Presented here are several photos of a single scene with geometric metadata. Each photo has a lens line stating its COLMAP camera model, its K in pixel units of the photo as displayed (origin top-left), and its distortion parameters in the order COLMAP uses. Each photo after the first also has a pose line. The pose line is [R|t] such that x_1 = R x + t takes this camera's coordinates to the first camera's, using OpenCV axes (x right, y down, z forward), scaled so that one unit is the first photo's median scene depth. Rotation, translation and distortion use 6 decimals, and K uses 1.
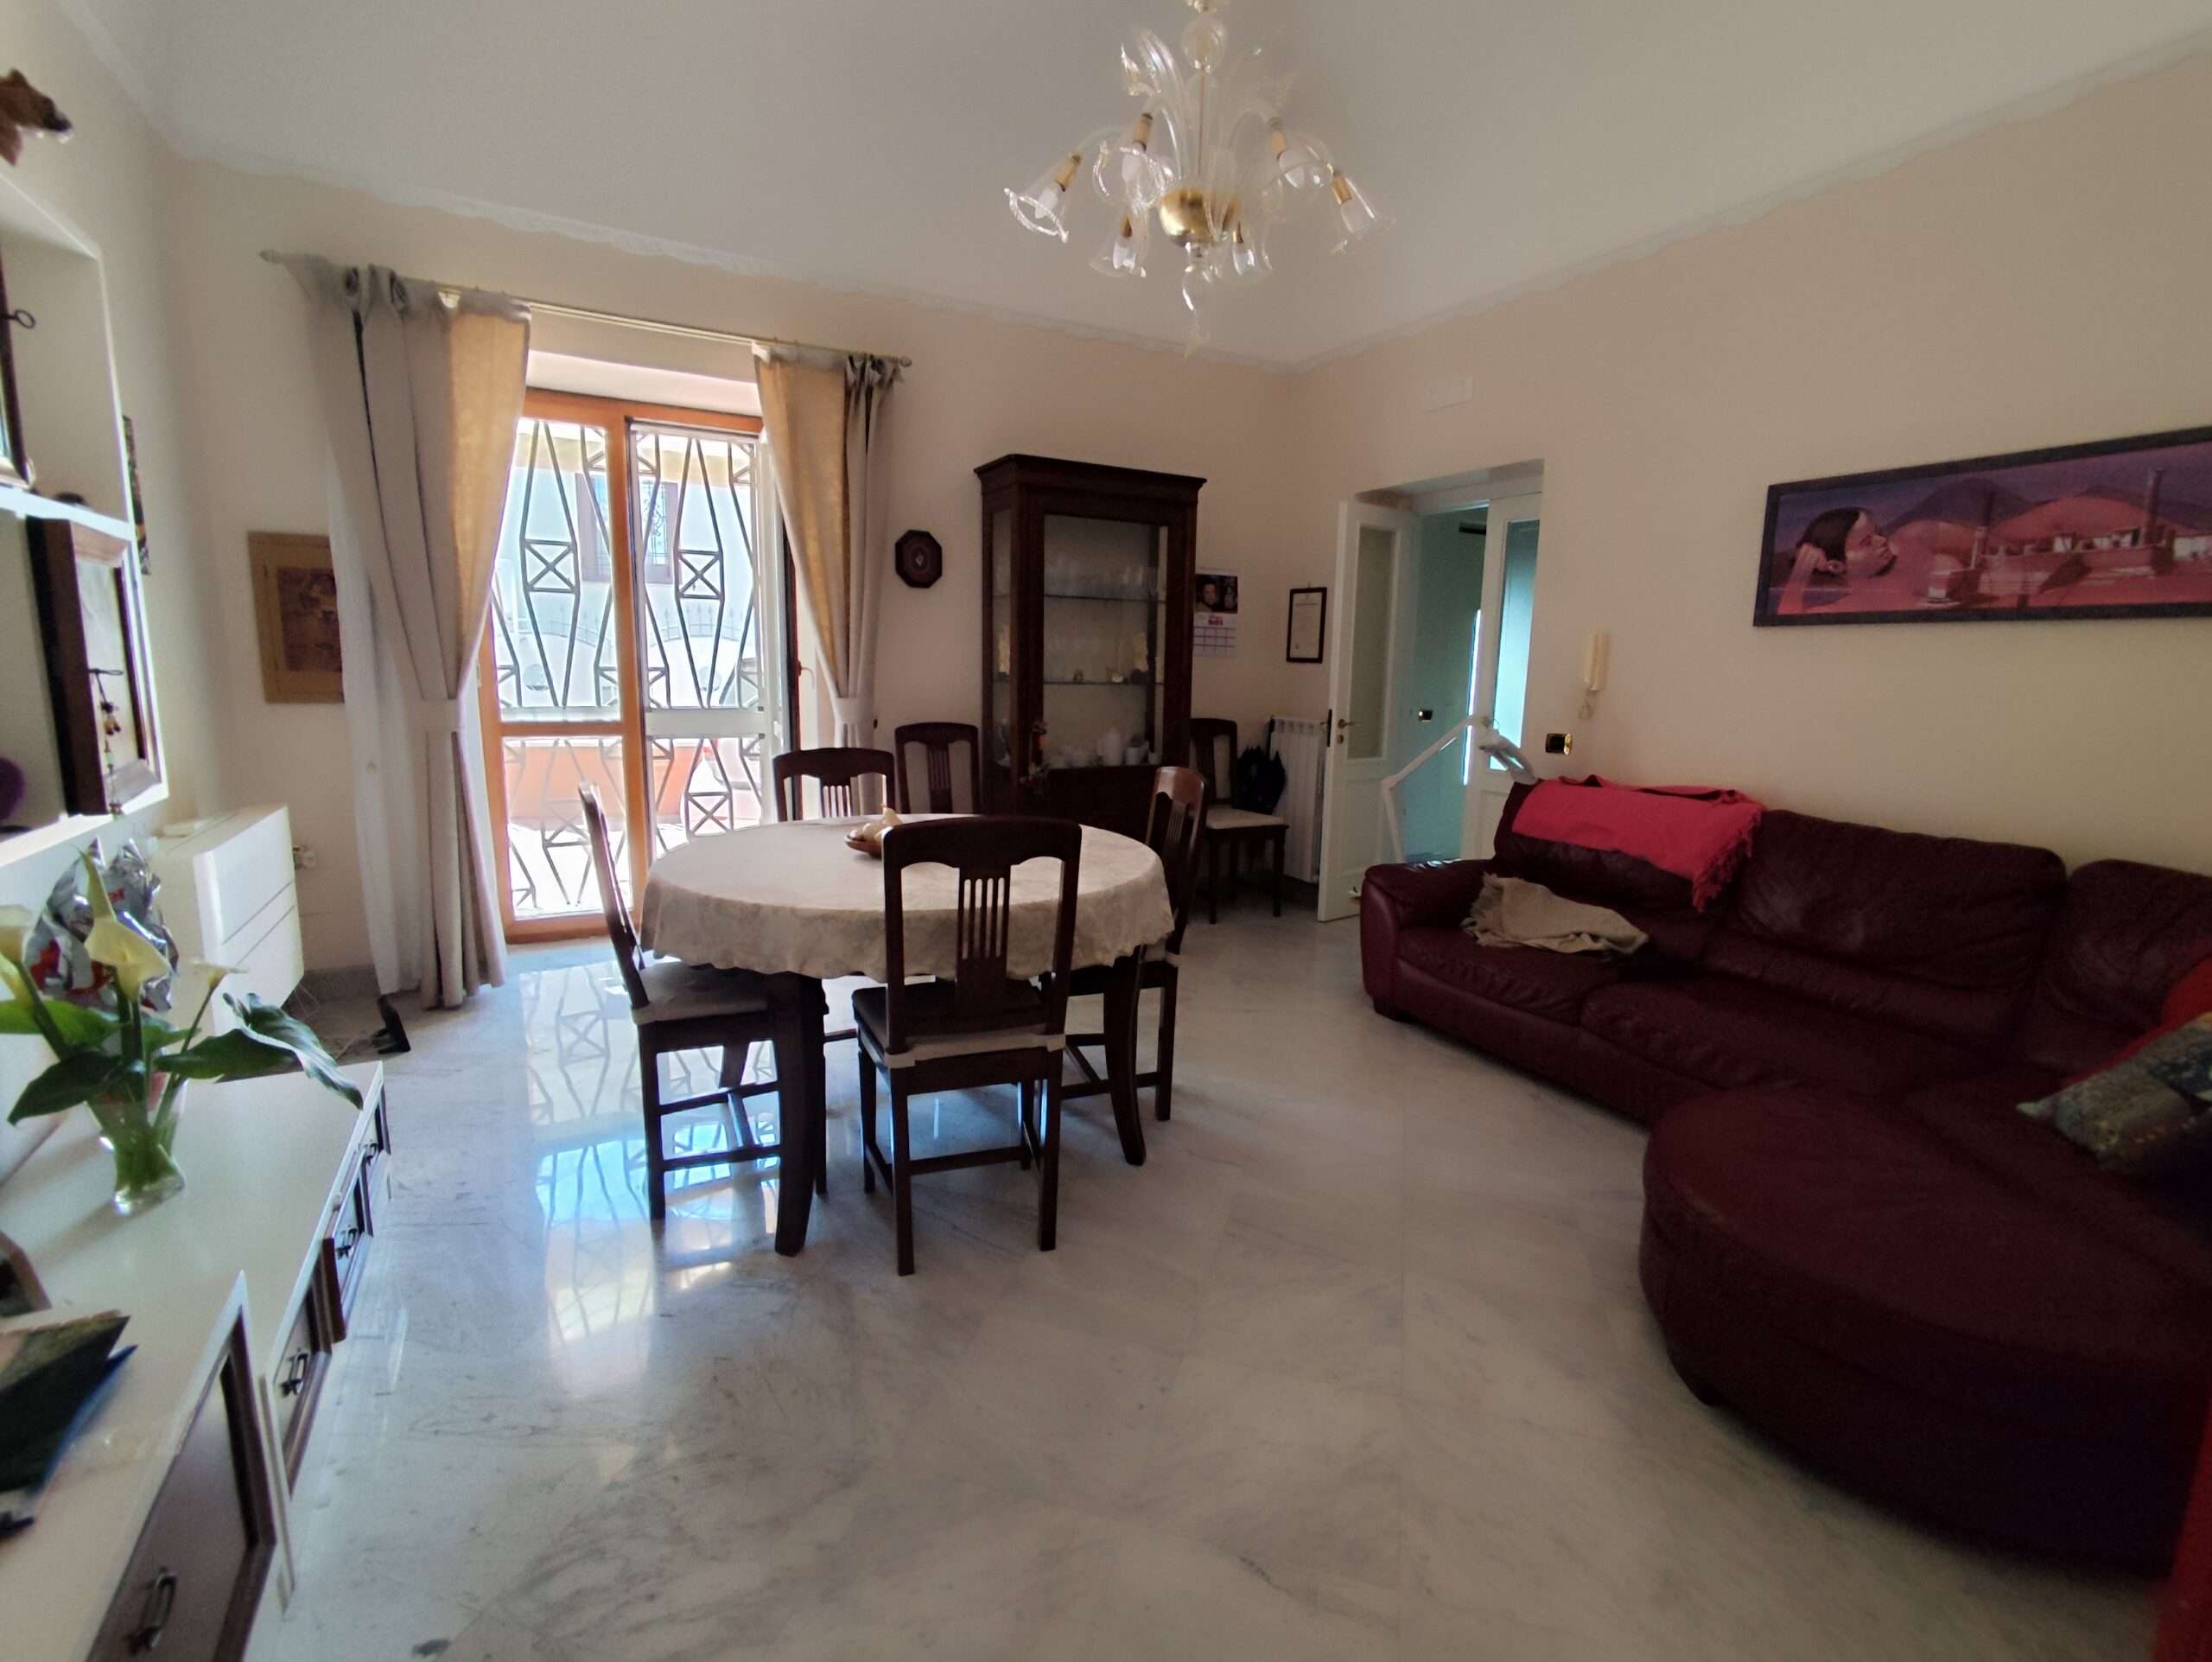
lens RADIAL K [[1012.6, 0, 1110.3], [0, 1012.6, 830.9], [0, 0, 1]] dist [0.001694, -0.003641]
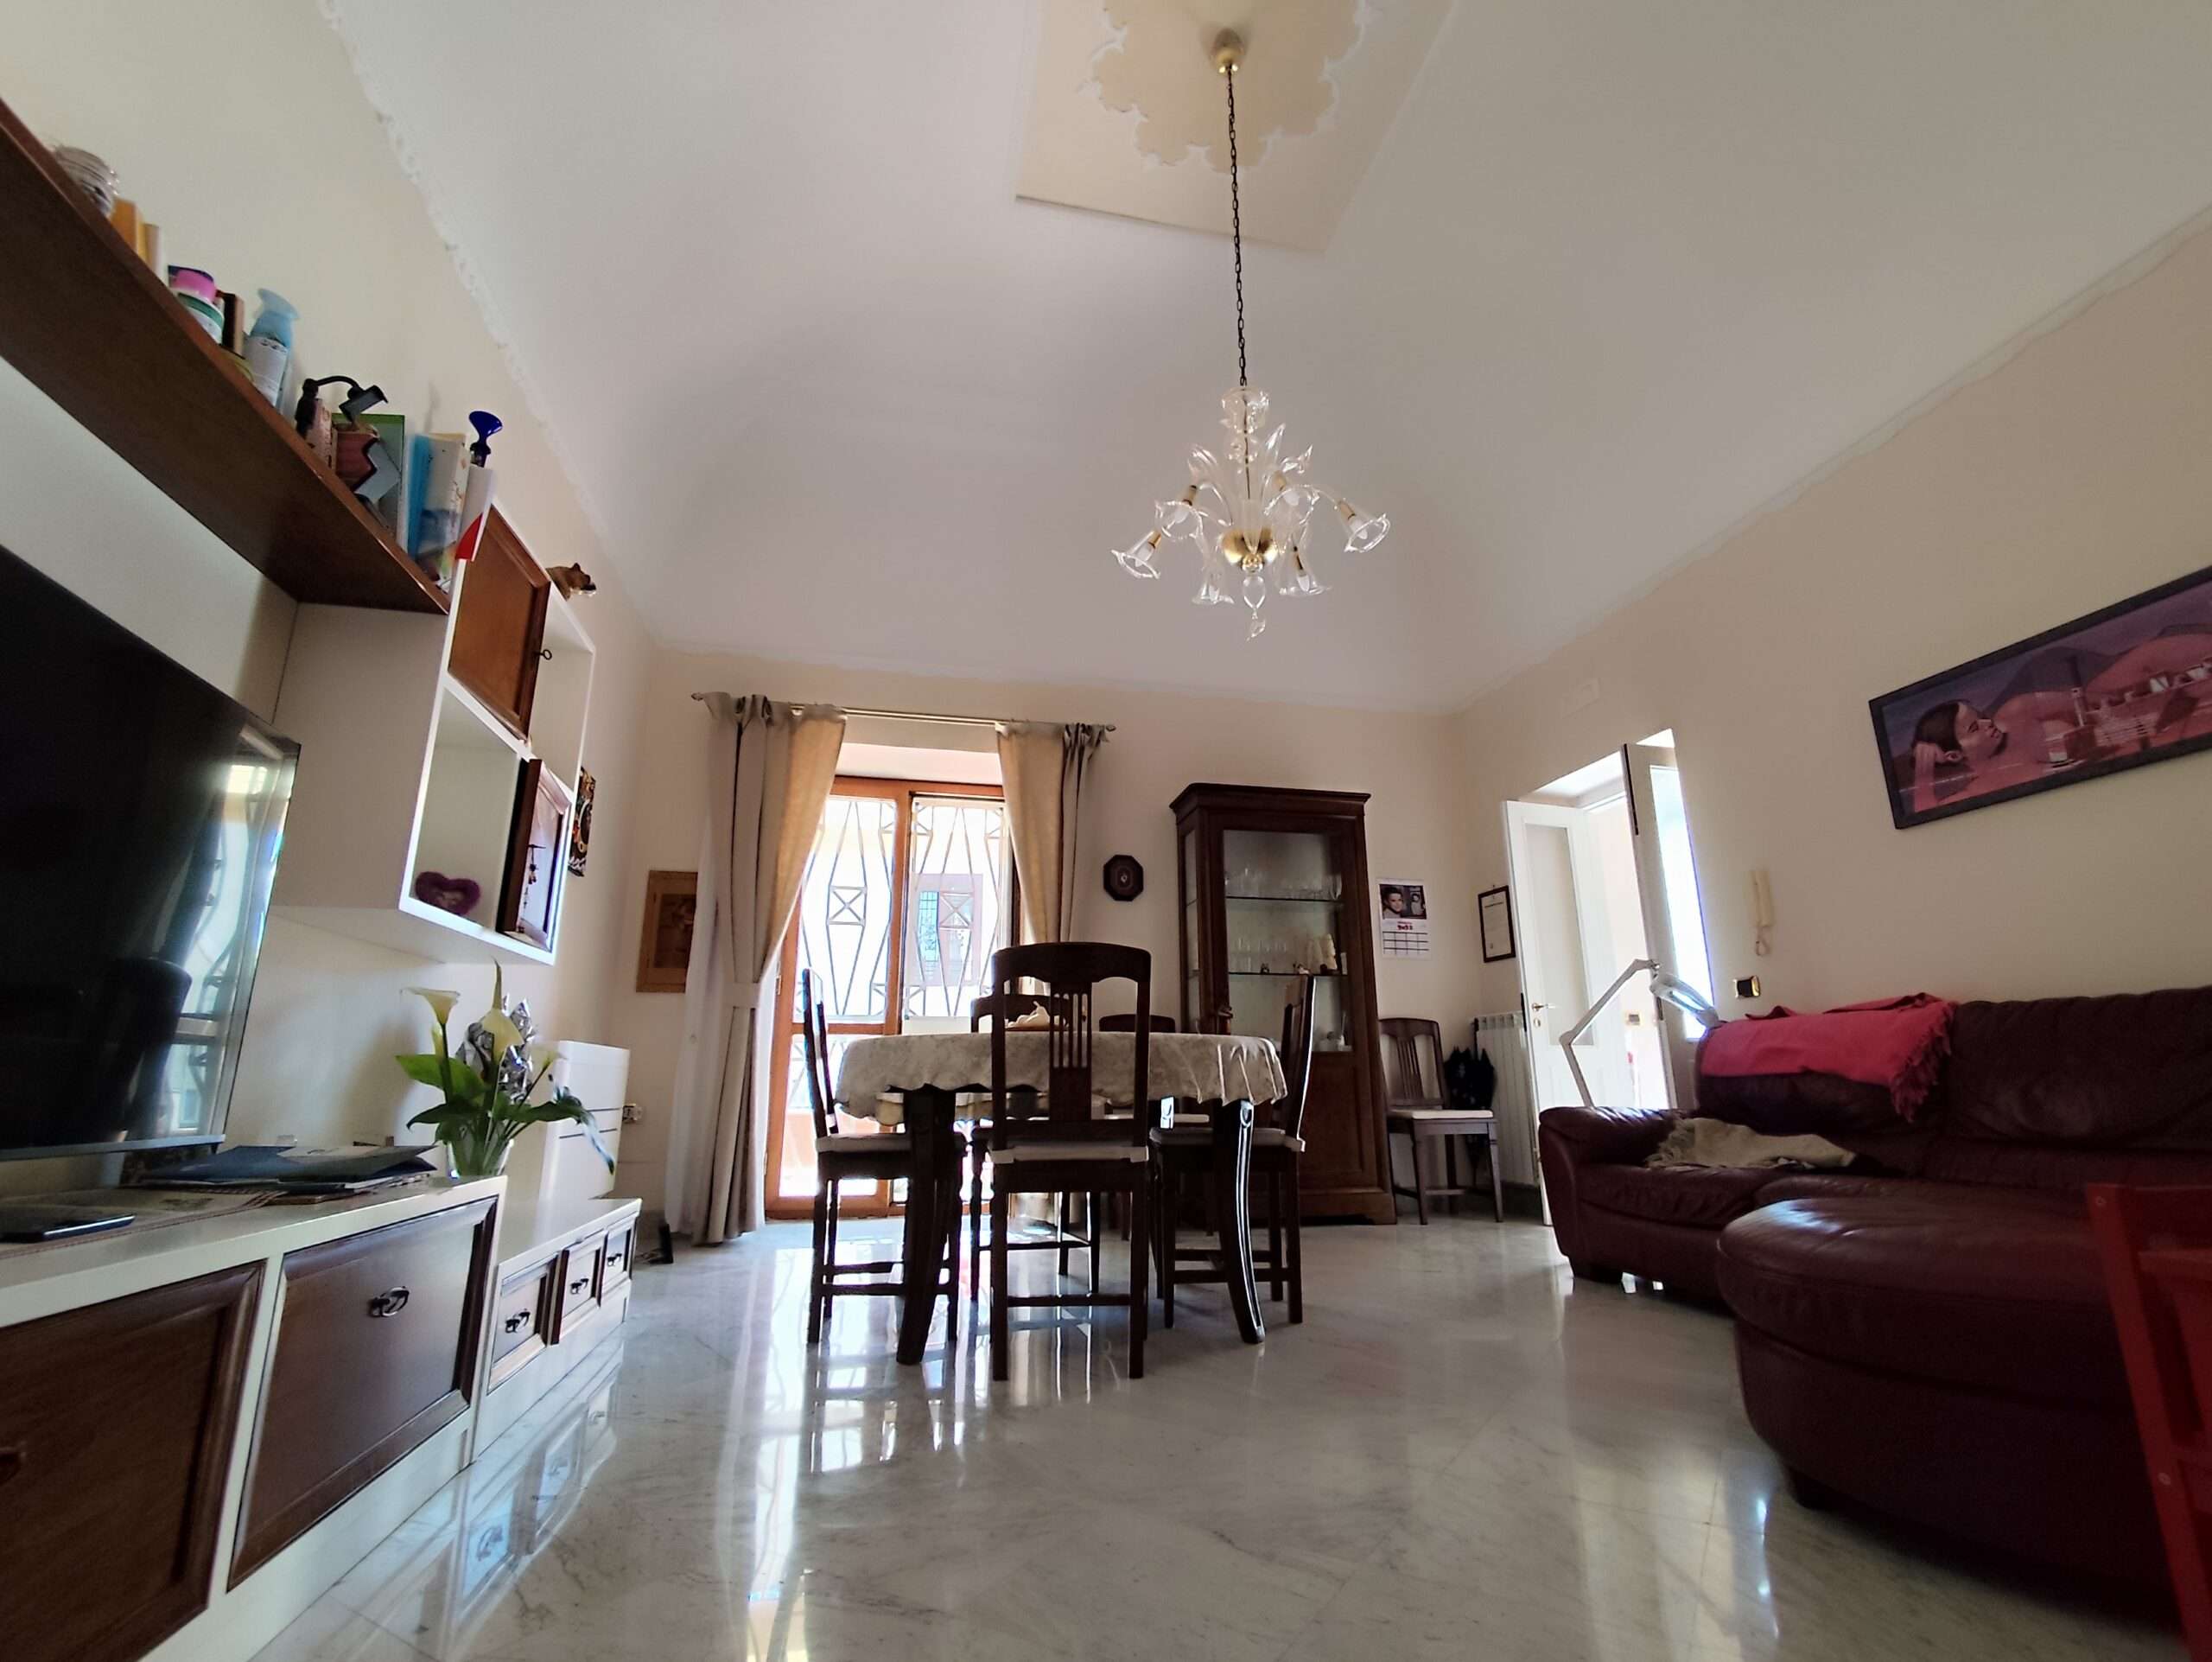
lens RADIAL K [[1012.6, 0, 1101.5], [0, 1012.6, 828.9], [0, 0, 1]] dist [0.001694, -0.003641]
pose [[0.956568, -0.091926, -0.276637, 0.154510], [-0.029194, 0.913997, -0.404669, 0.205971], [0.290045, 0.395169, 0.871617, -0.081665]]
